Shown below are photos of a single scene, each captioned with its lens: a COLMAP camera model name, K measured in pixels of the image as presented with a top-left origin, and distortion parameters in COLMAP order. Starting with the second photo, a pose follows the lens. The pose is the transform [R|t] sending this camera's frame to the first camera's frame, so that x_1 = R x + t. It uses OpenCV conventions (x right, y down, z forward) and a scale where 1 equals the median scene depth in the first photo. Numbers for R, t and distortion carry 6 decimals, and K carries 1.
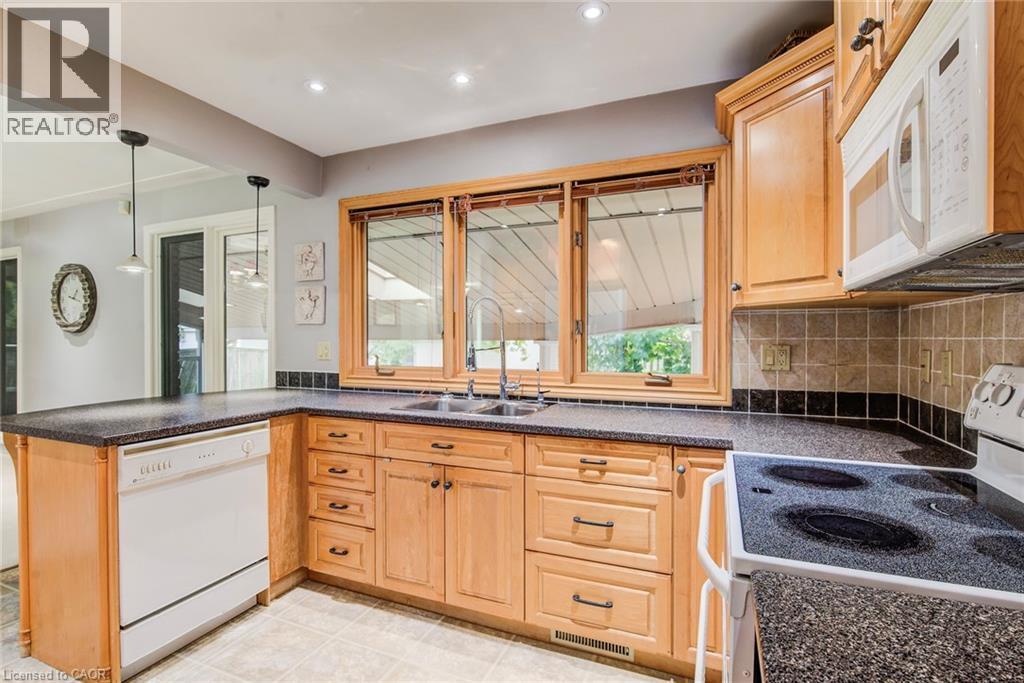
lens RADIAL K [[484.6, 0, 514.5], [0, 484.6, 341.5], [0, 0, 1]] dist [-0.008678, -0.000001]
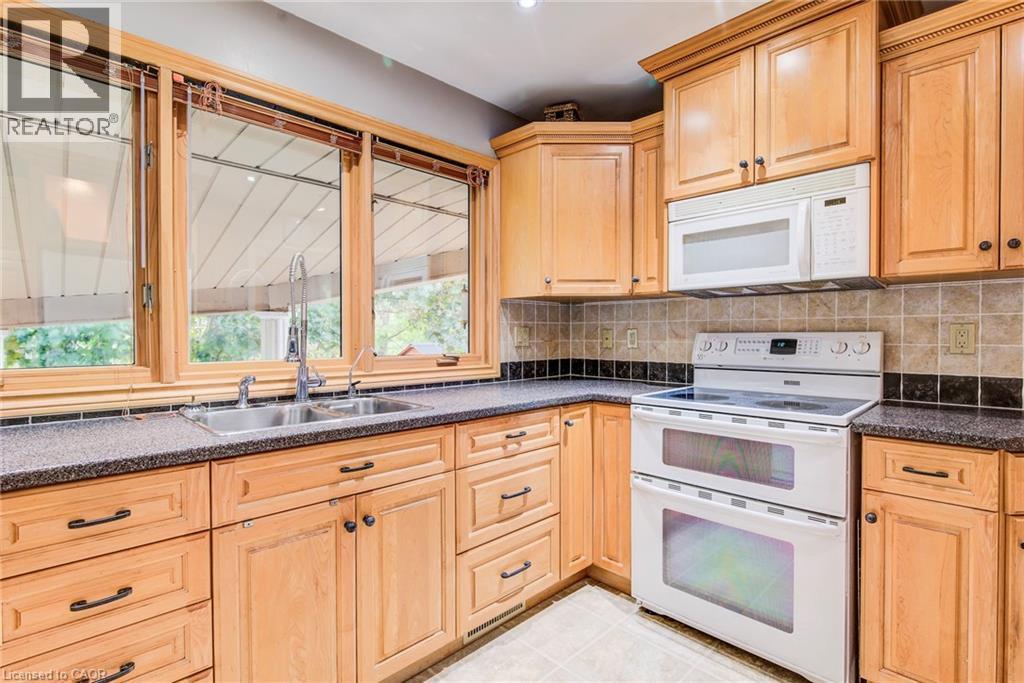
lens RADIAL K [[484.6, 0, 516.6], [0, 484.6, 338.7], [0, 0, 1]] dist [-0.008678, -0.000001]
pose [[0.375738, -0.008006, 0.926691, -0.685718], [0.005773, 0.999963, 0.006299, 0.030648], [-0.926708, 0.002983, 0.375770, 0.523844]]
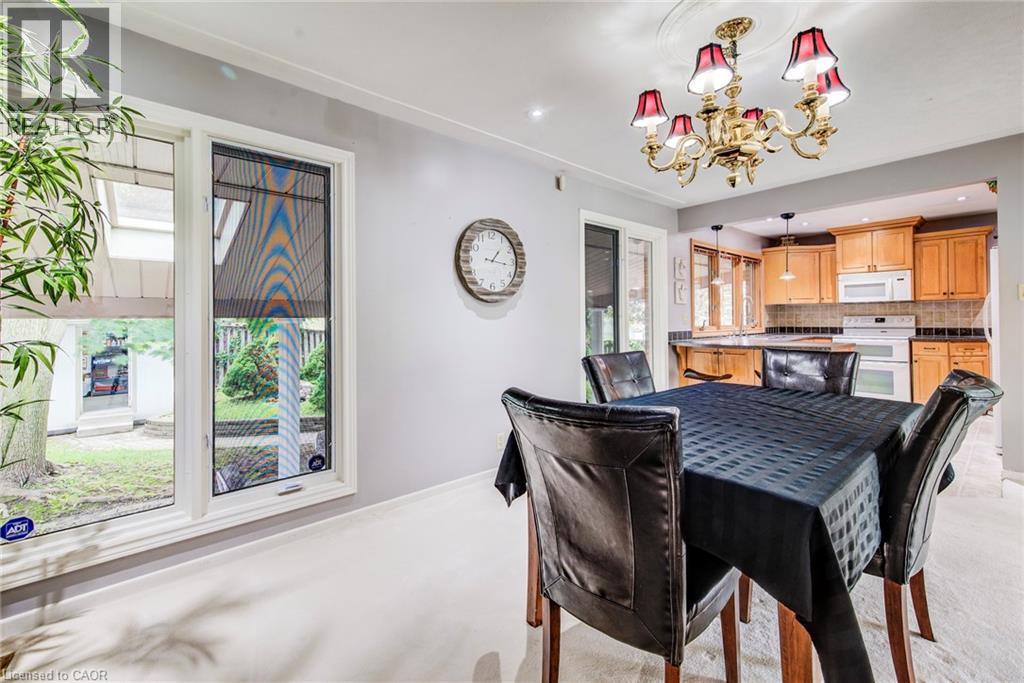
lens RADIAL K [[439.7, 0, 501.9], [0, 439.7, 314.2], [0, 0, 1]] dist [0.013271, 0.000032]
pose [[0.439333, 0.008665, 0.898283, -3.294073], [0.013520, 0.999776, -0.016256, 0.030306], [-0.898223, 0.019286, 0.439117, 1.349172]]
